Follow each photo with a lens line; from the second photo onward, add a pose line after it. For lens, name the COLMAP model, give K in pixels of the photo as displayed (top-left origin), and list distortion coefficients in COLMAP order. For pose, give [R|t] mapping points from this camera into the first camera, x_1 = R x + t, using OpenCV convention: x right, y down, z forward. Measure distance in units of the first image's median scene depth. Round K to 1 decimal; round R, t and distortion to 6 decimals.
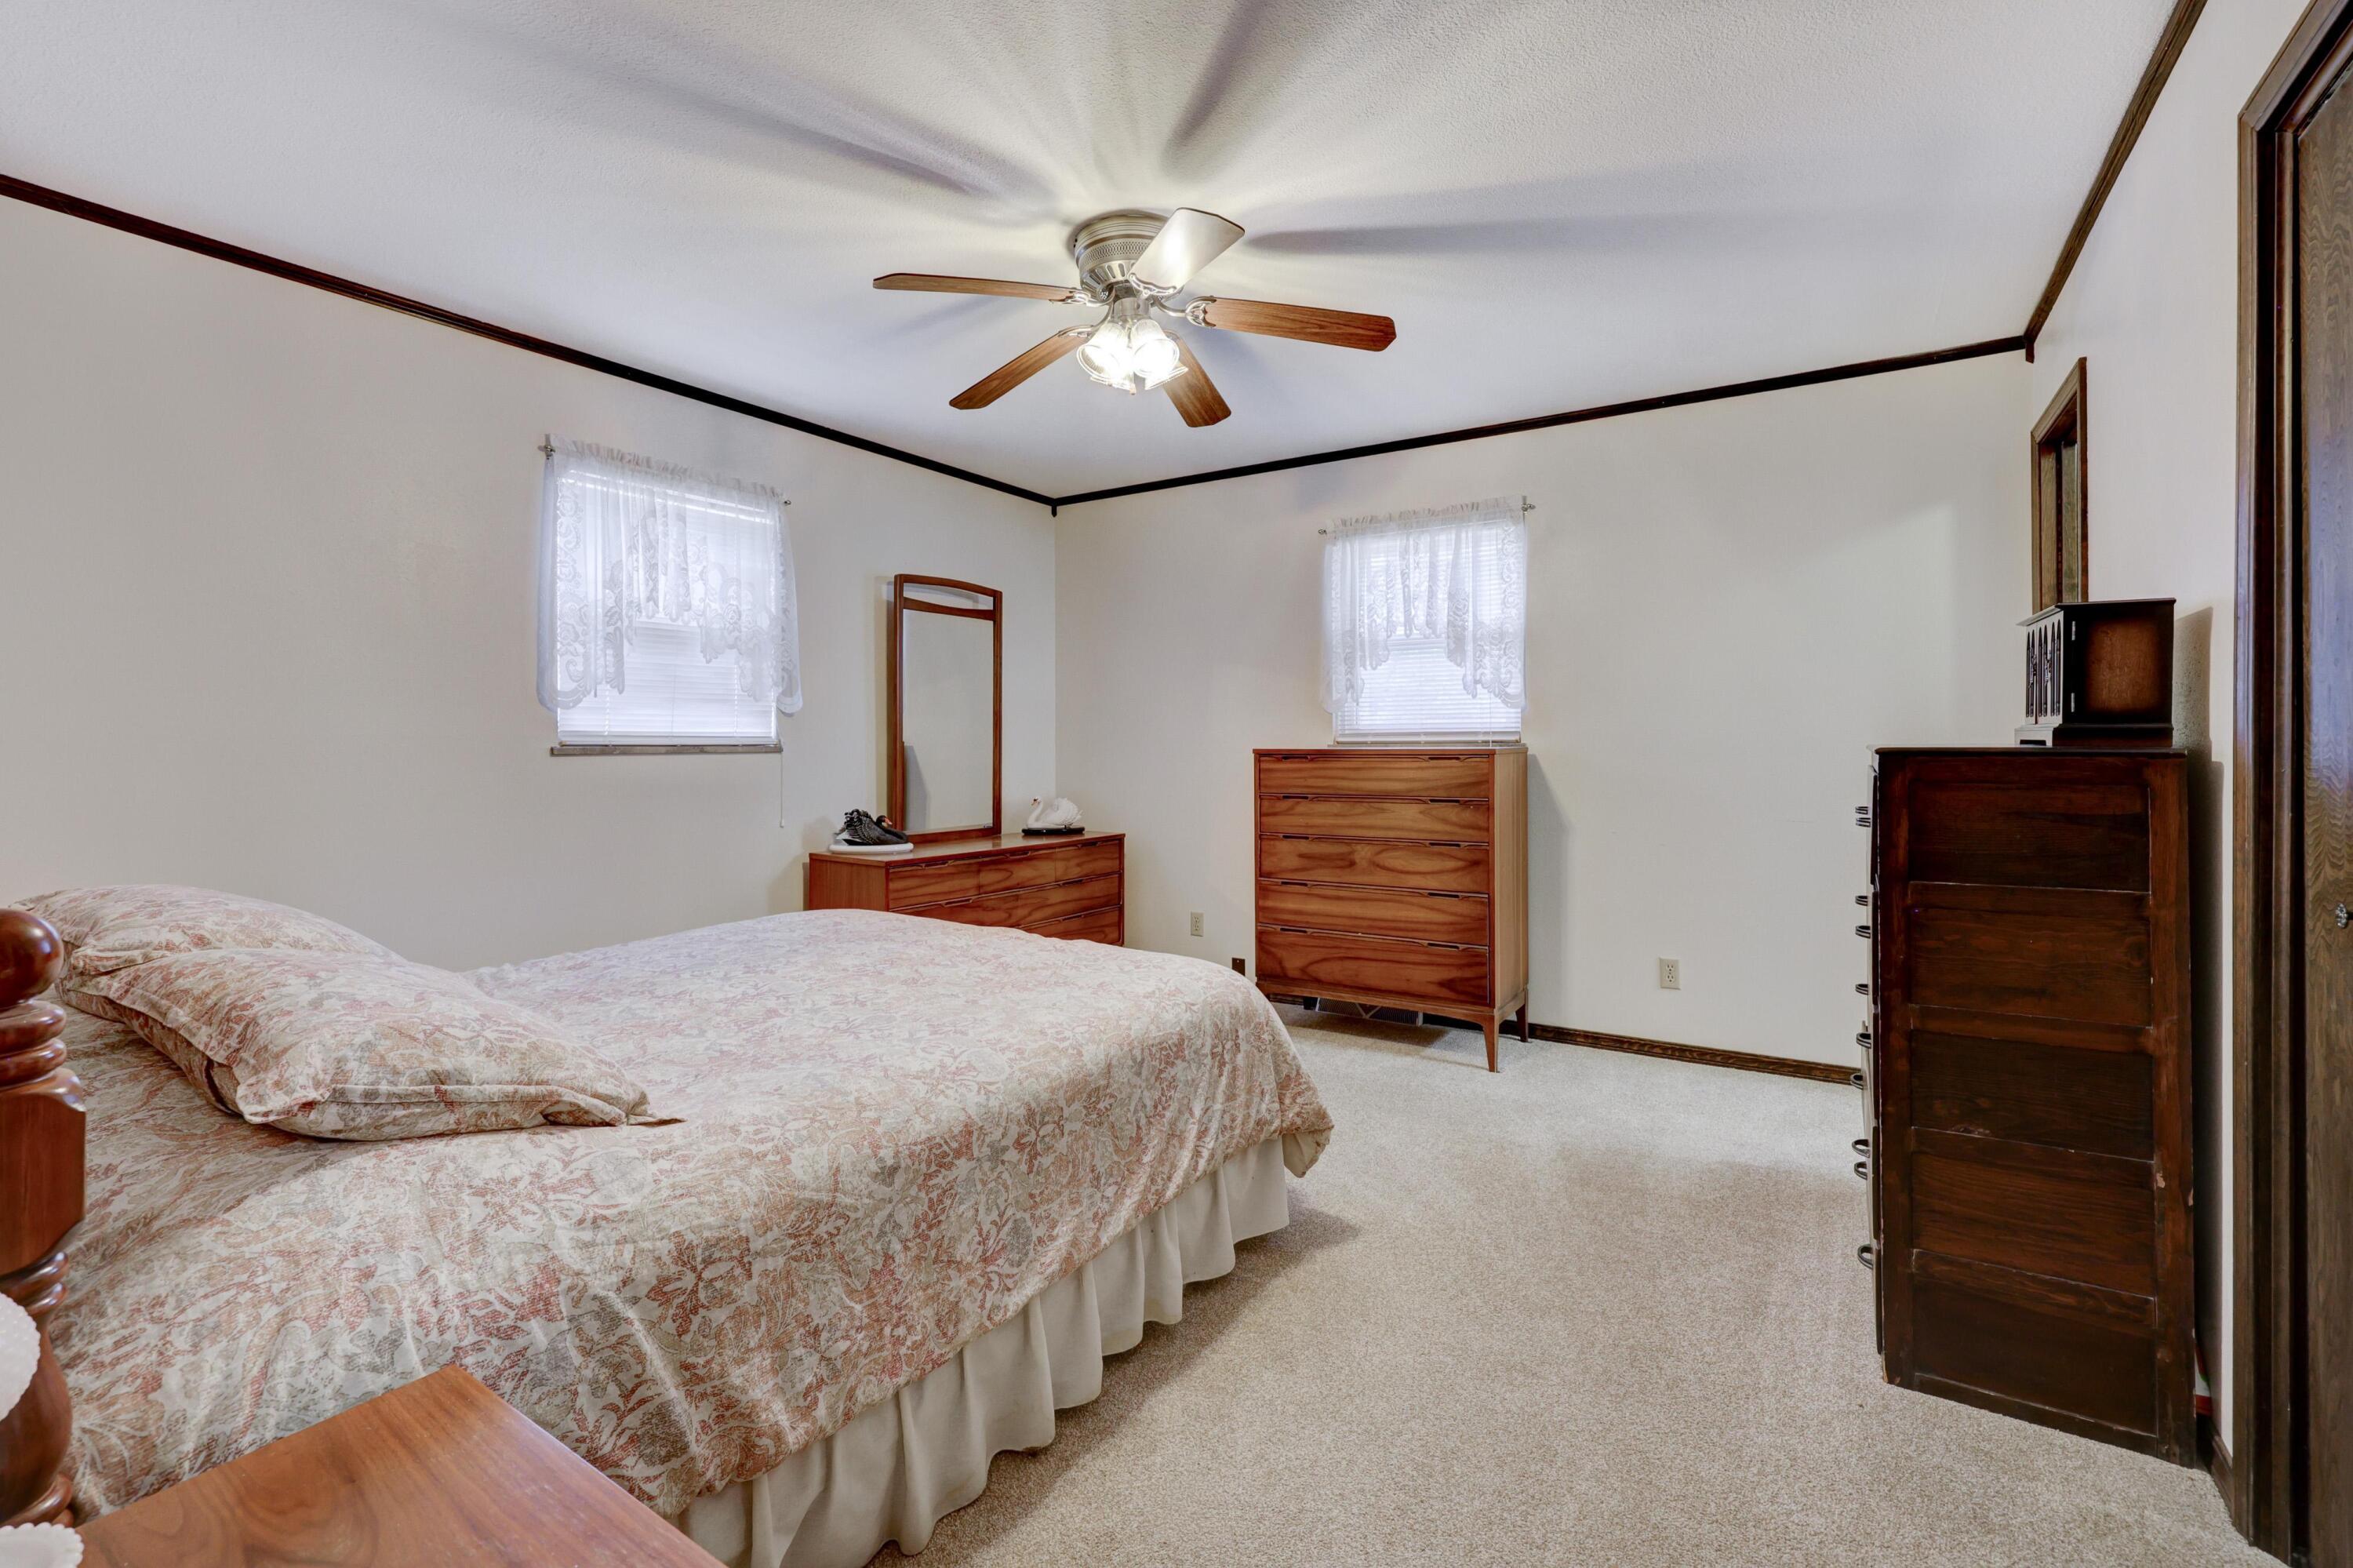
lens RADIAL K [[1034.0, 0, 1188.6], [0, 1034.0, 743.4], [0, 0, 1]] dist [0.000091, -0.000065]
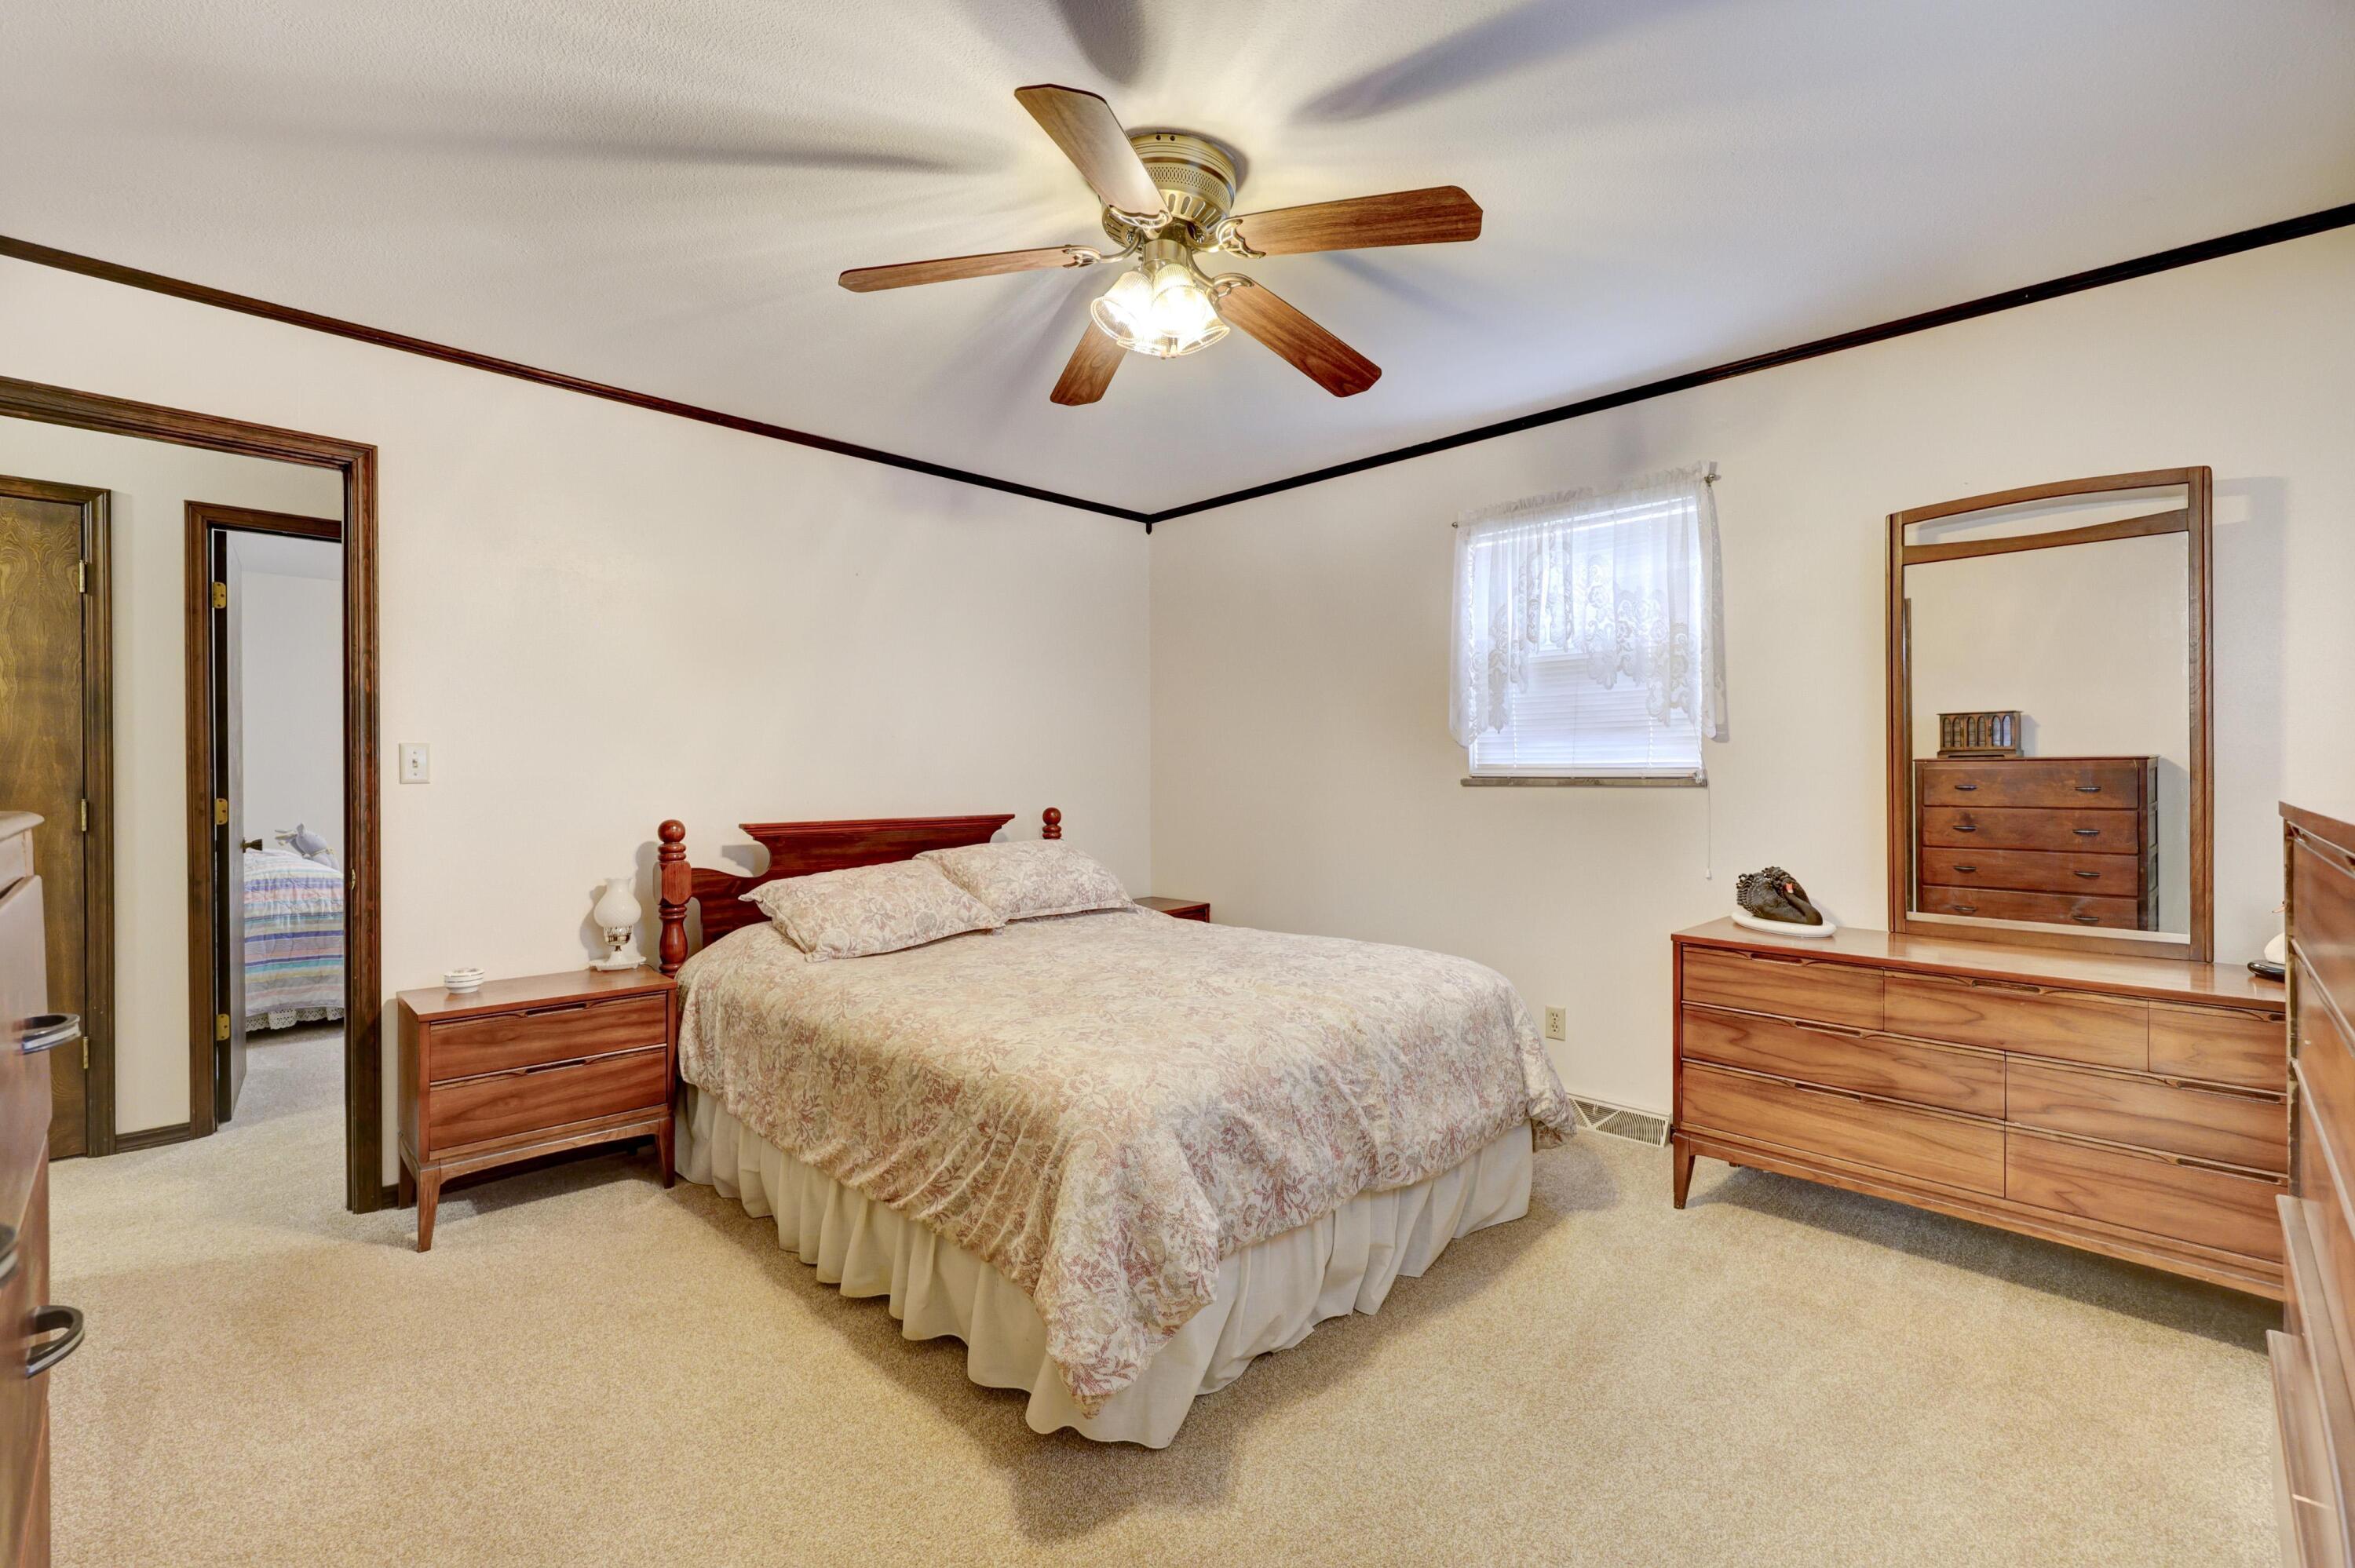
lens RADIAL K [[1021.5, 0, 1185.0], [0, 1021.5, 778.9], [0, 0, 1]] dist [-0.000555, -0.000344]
pose [[-0.201016, 0.007914, -0.979556, 0.480785], [0.000810, 0.999968, 0.007913, -0.004623], [0.979588, 0.000797, -0.201016, 0.766070]]
